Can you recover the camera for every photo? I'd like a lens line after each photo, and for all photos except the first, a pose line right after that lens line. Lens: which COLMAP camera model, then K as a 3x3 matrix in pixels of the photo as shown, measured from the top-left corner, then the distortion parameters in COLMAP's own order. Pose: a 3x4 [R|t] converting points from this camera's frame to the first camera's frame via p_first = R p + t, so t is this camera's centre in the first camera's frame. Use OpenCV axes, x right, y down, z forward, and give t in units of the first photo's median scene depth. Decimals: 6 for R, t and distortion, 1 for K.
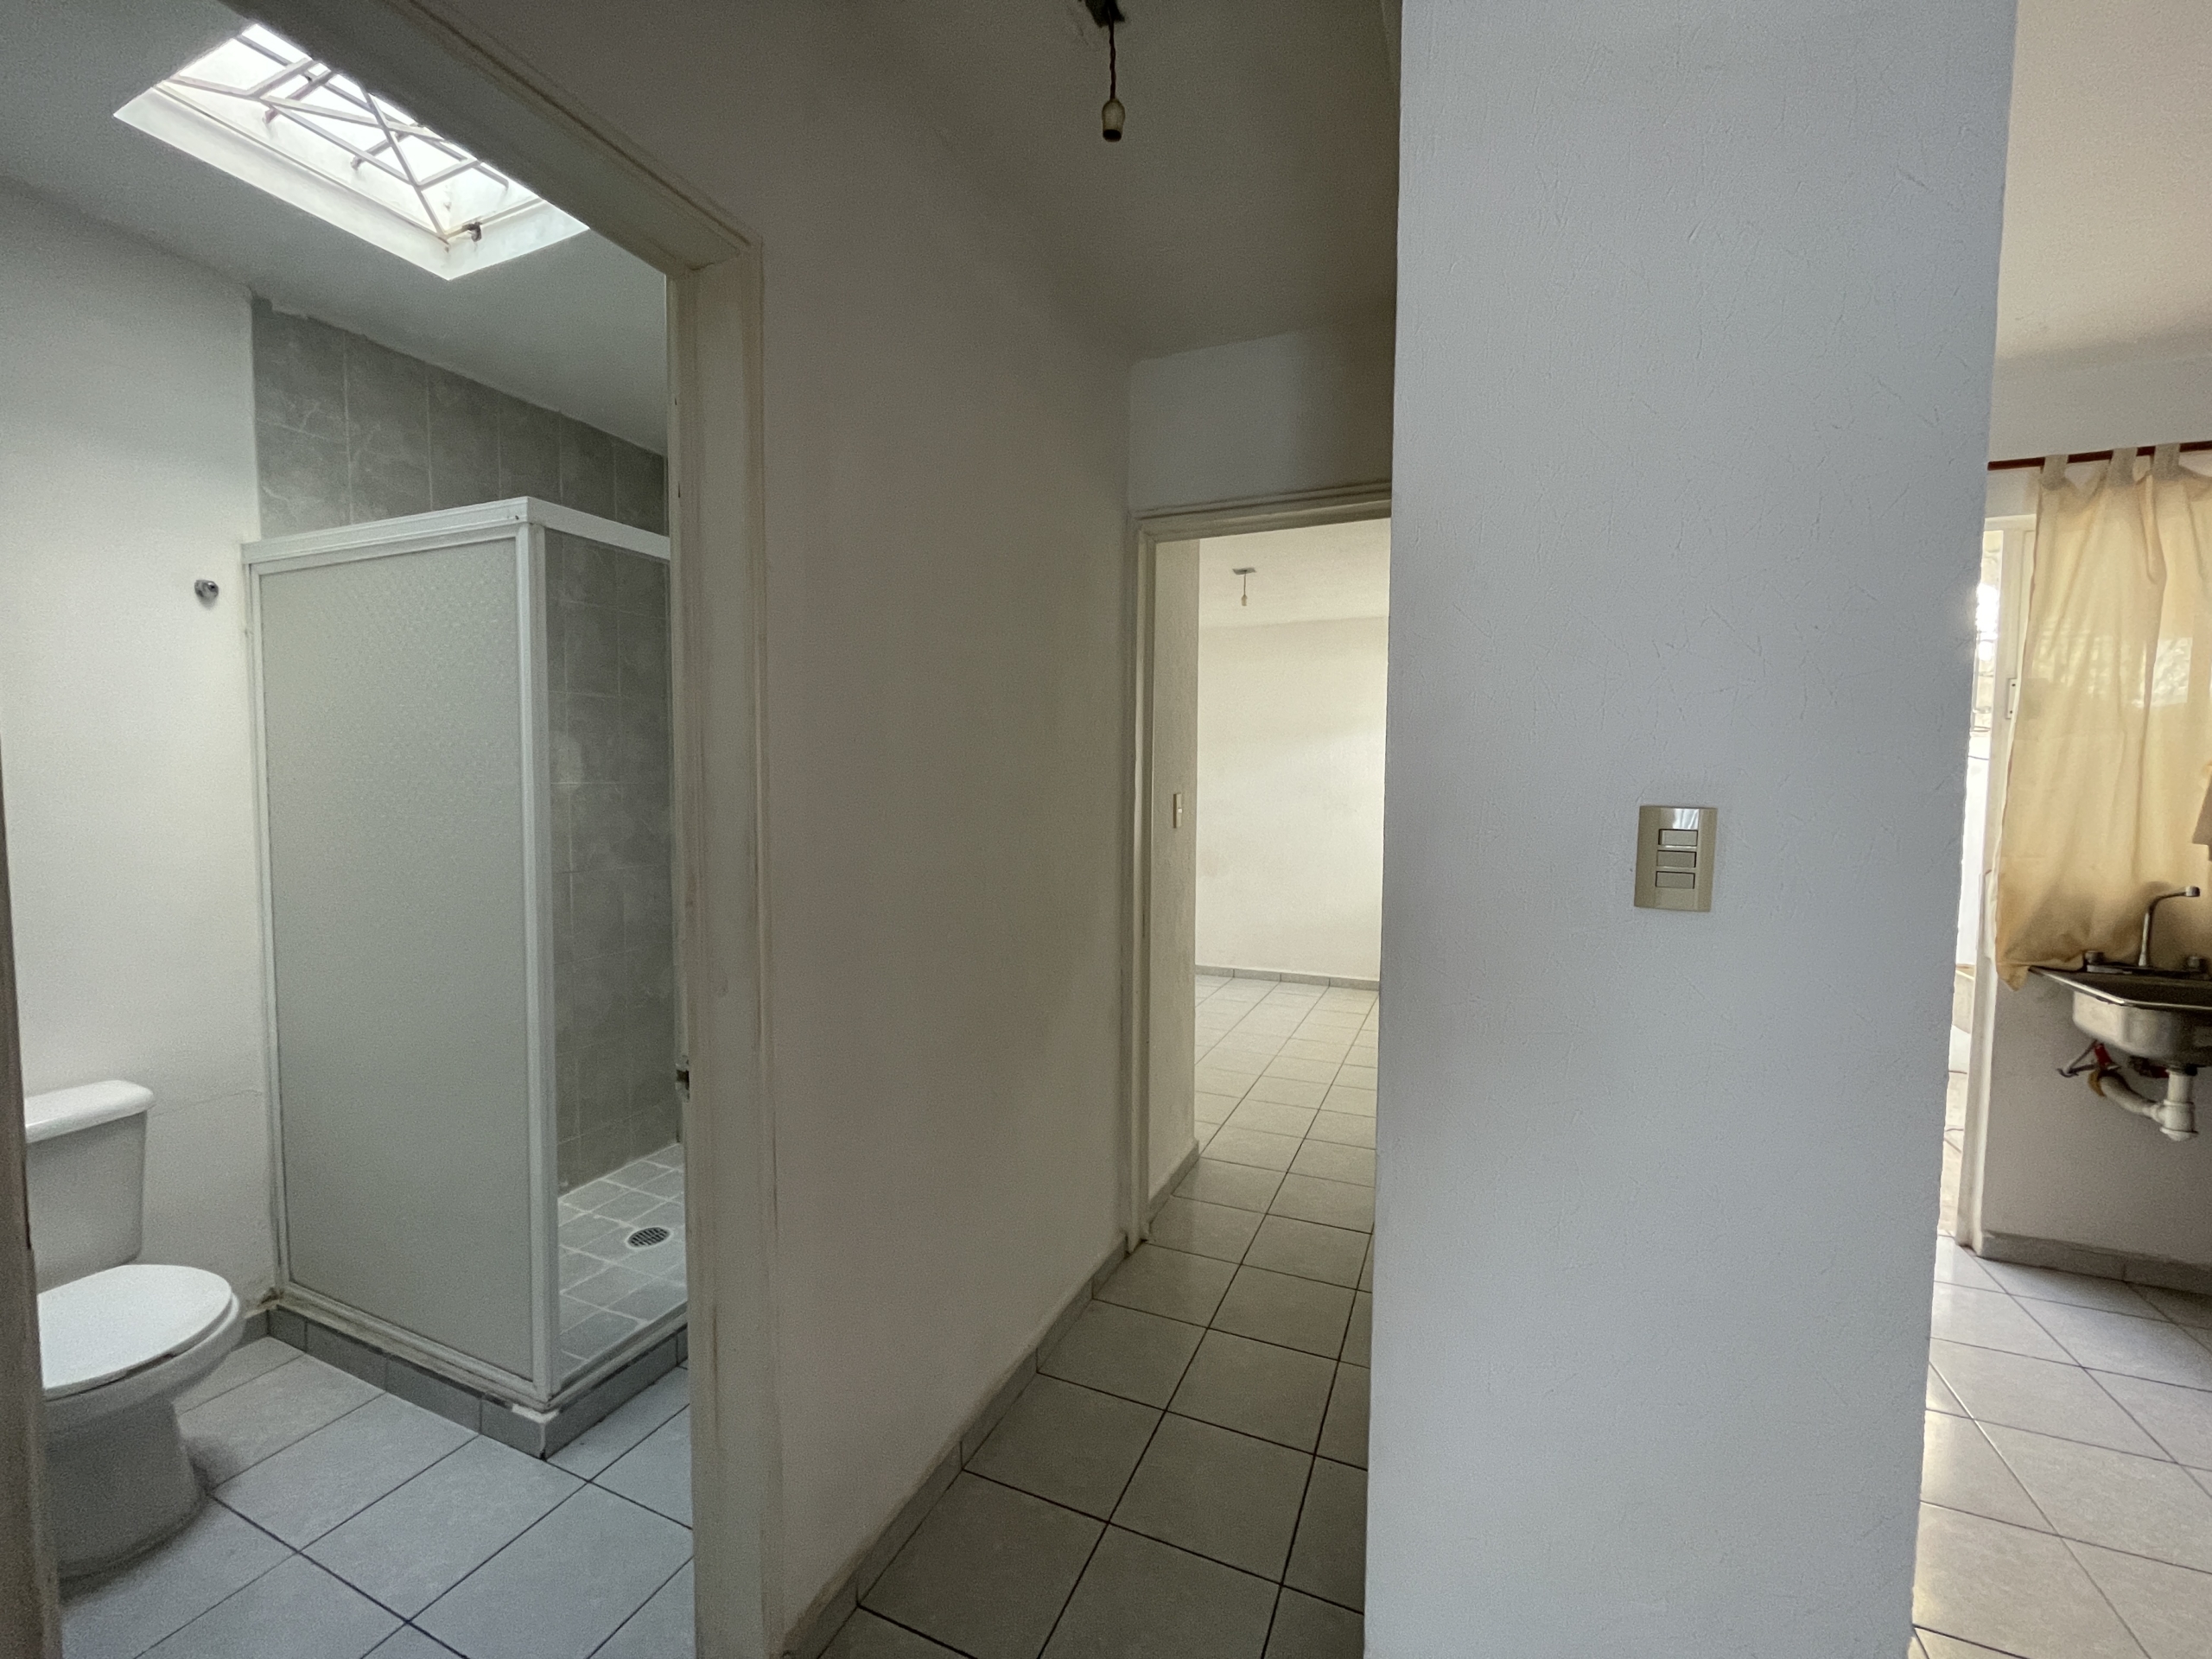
lens RADIAL K [[924.8, 0, 1097.3], [0, 924.8, 819.5], [0, 0, 1]] dist [-0.004822, 0.000724]
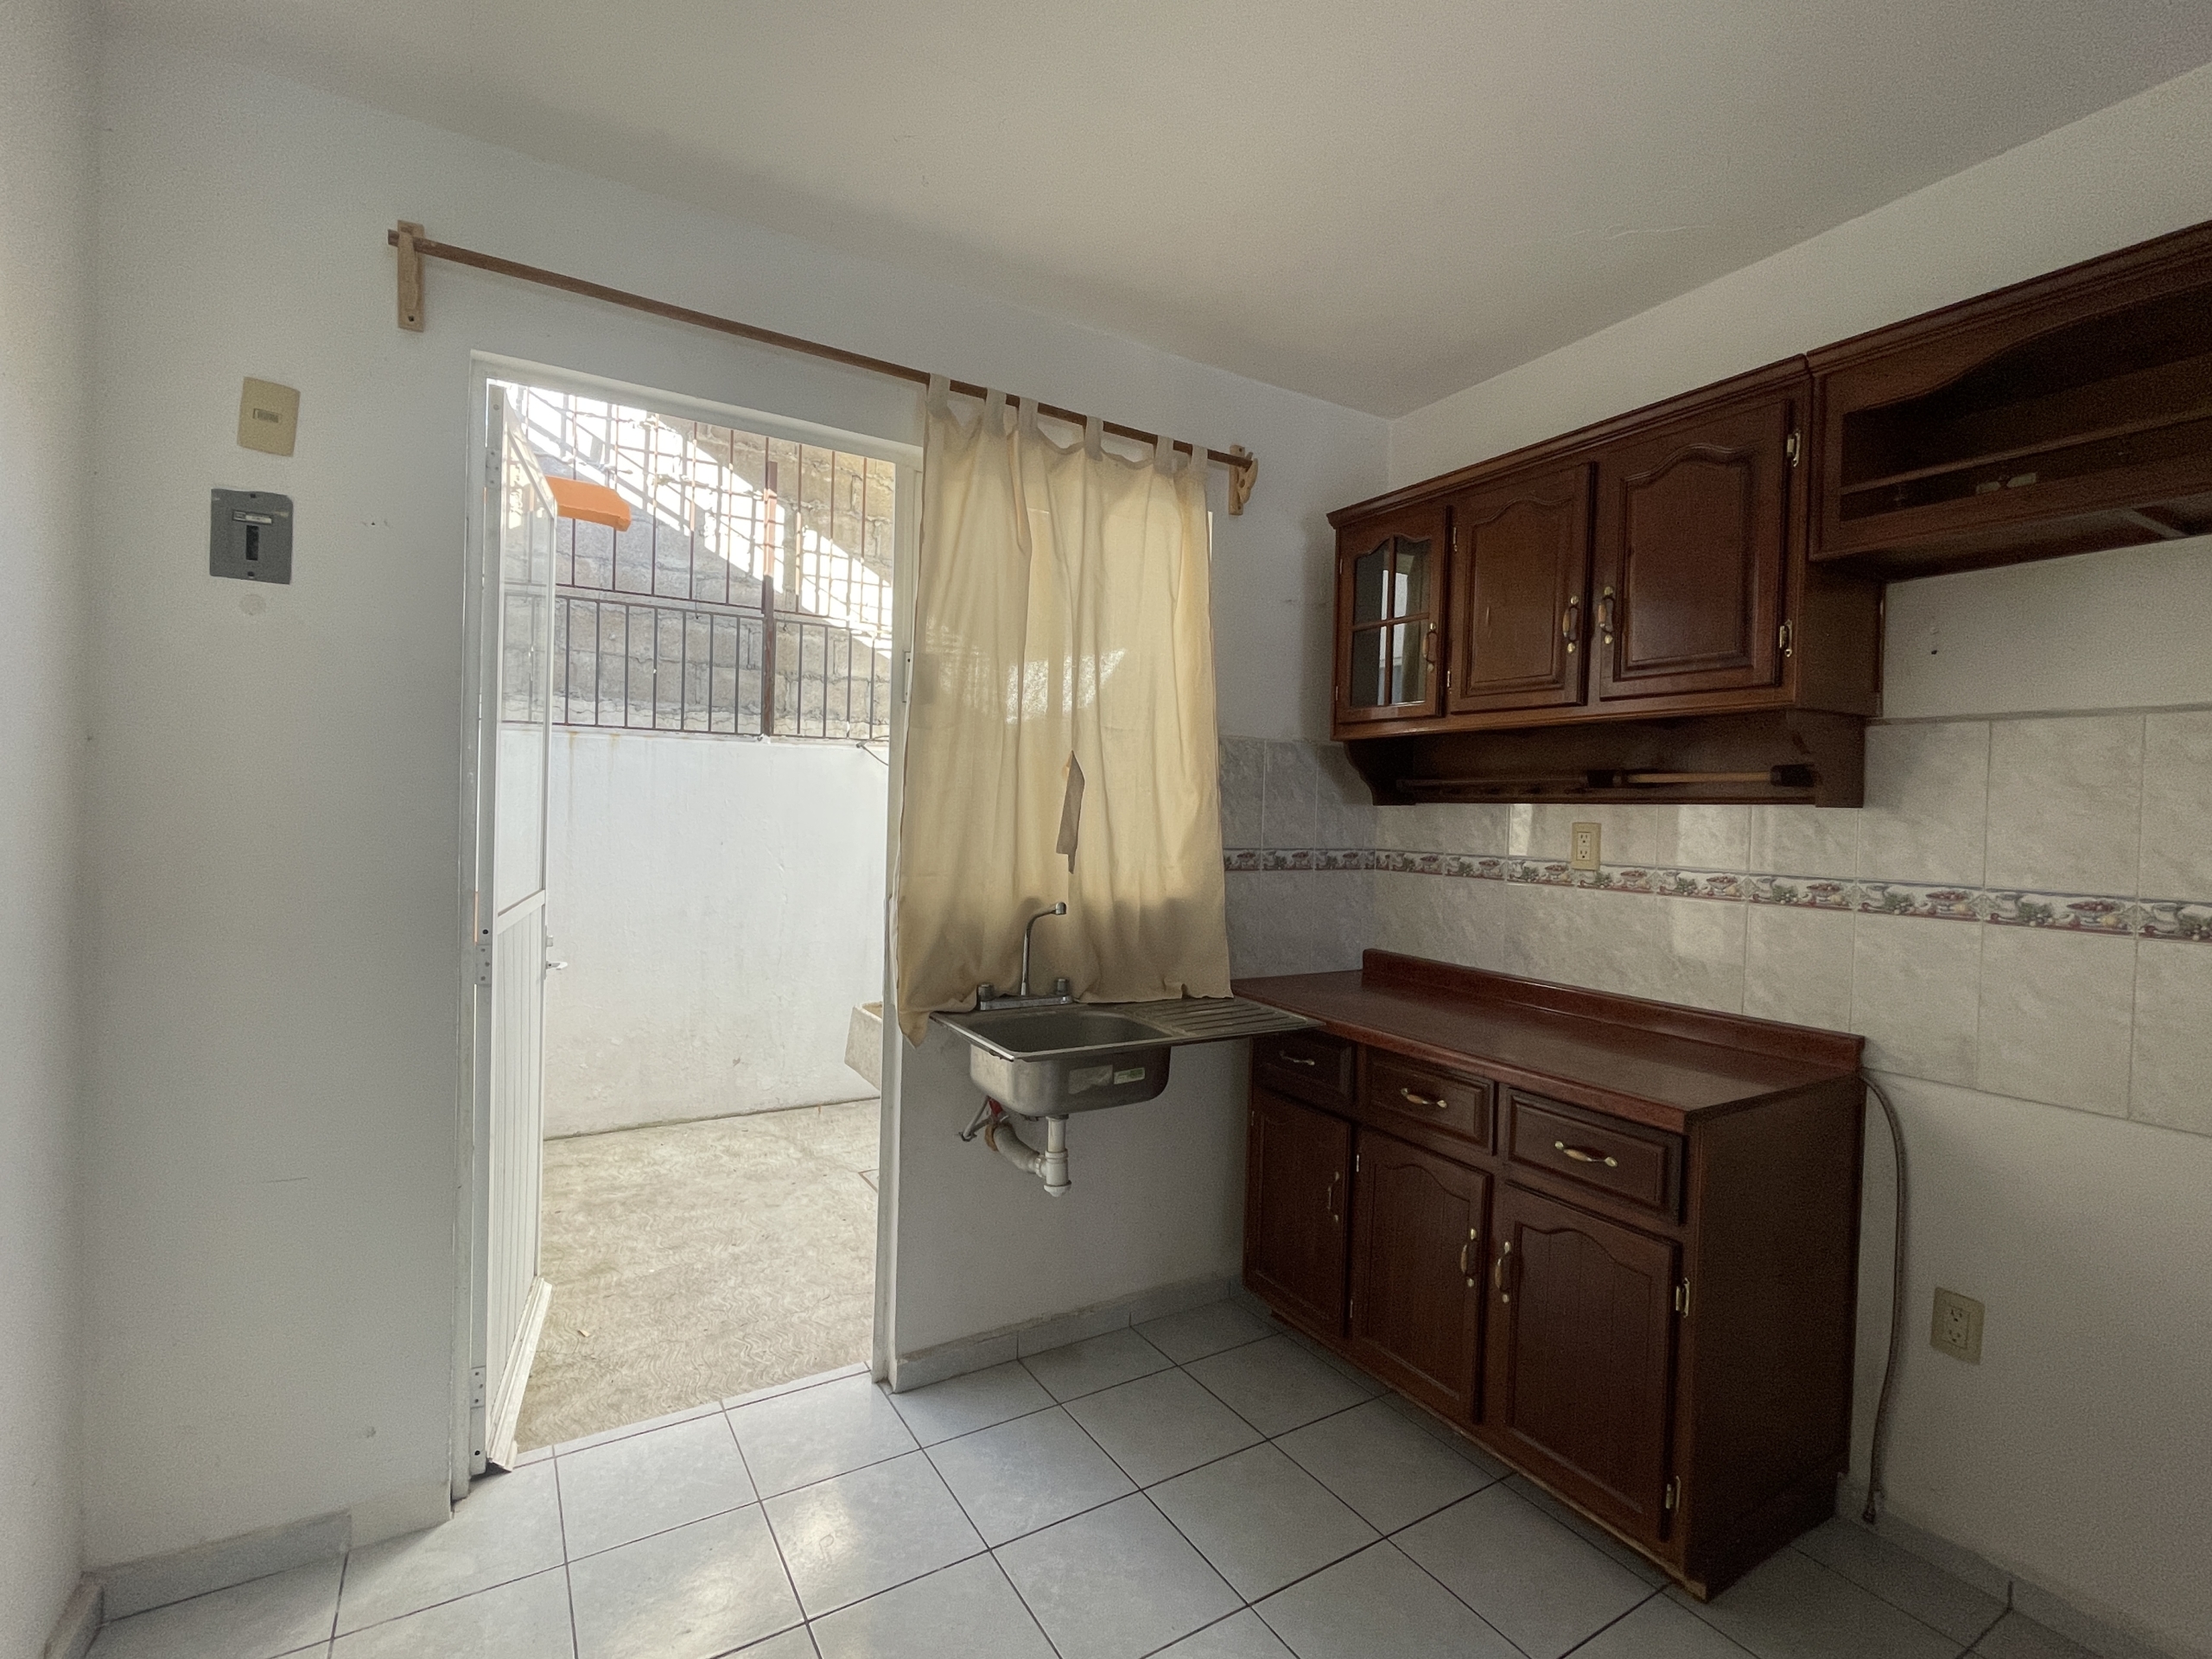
lens RADIAL K [[1014.0, 0, 1106.1], [0, 1014.0, 796.5], [0, 0, 1]] dist [-0.001733, -0.000094]
pose [[0.587993, 0.016384, 0.808700, 0.401505], [0.028451, 0.998757, -0.040921, 0.012391], [-0.808365, 0.047070, 0.586796, 0.364241]]
